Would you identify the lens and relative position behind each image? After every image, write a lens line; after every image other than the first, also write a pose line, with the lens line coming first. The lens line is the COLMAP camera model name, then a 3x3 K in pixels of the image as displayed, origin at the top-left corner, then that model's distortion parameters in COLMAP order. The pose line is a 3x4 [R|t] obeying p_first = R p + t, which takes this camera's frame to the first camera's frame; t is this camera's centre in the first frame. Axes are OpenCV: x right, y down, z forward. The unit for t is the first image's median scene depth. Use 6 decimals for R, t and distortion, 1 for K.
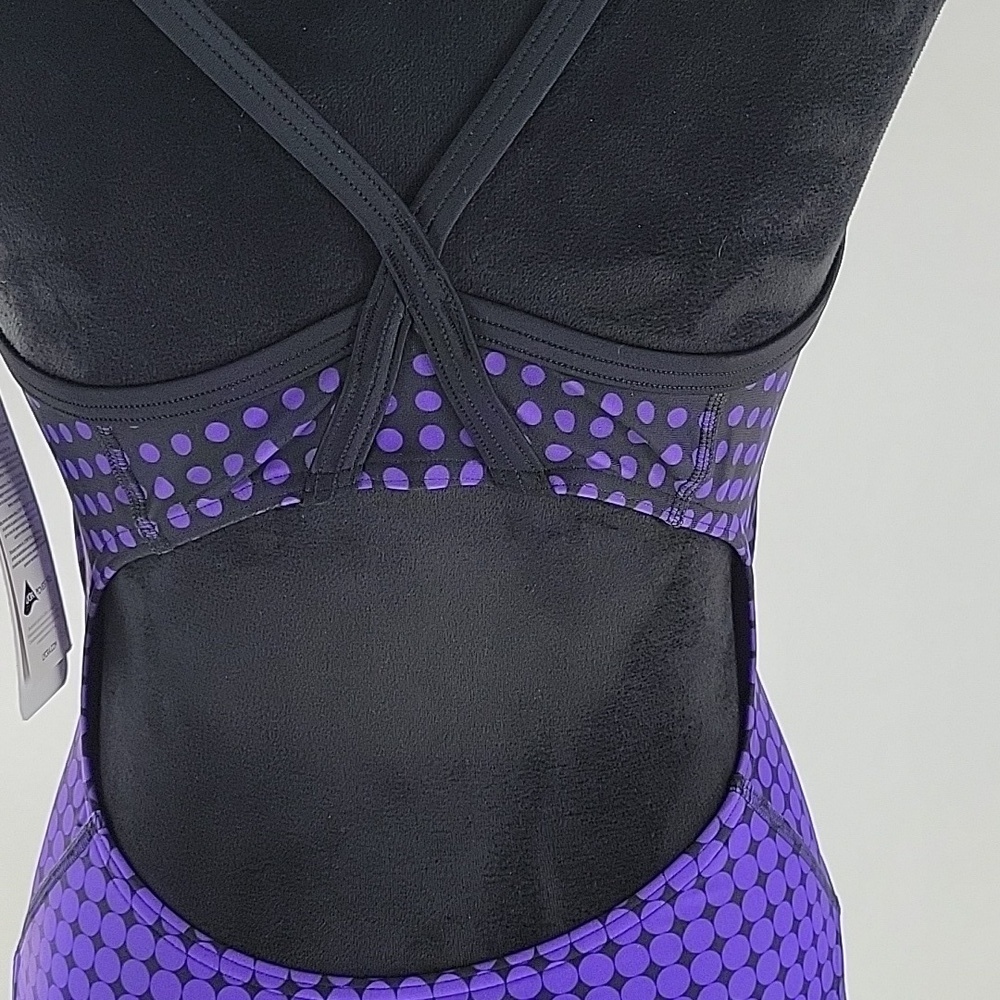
lens RADIAL K [[1663.8, 0, 500.0], [0, 1663.8, 500.0], [0, 0, 1]] dist [0.038458, 0.095379]
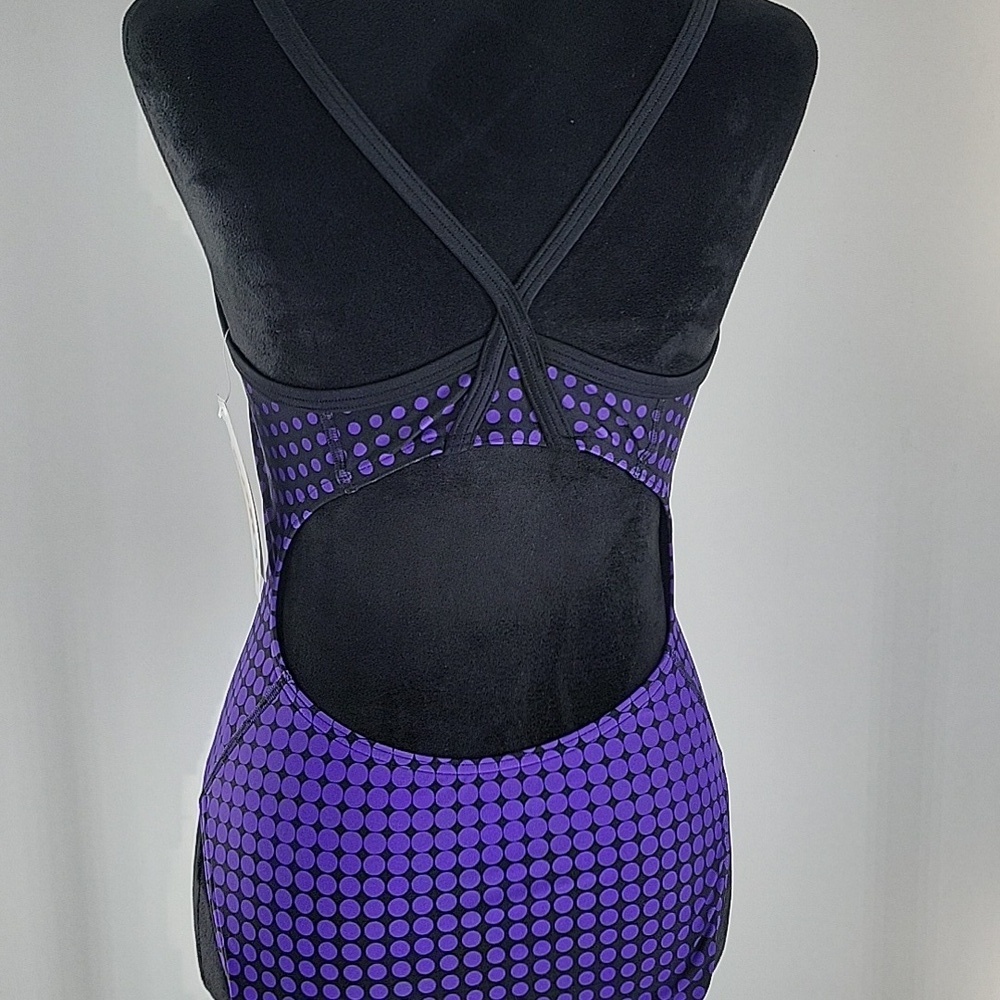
lens RADIAL K [[1663.8, 0, 500.0], [0, 1663.8, 500.0], [0, 0, 1]] dist [0.038458, 0.095379]
pose [[0.989337, -0.002832, 0.145614, -0.302410], [0.027966, 0.984900, -0.170848, 0.341336], [-0.142931, 0.173098, 0.974478, -0.716601]]
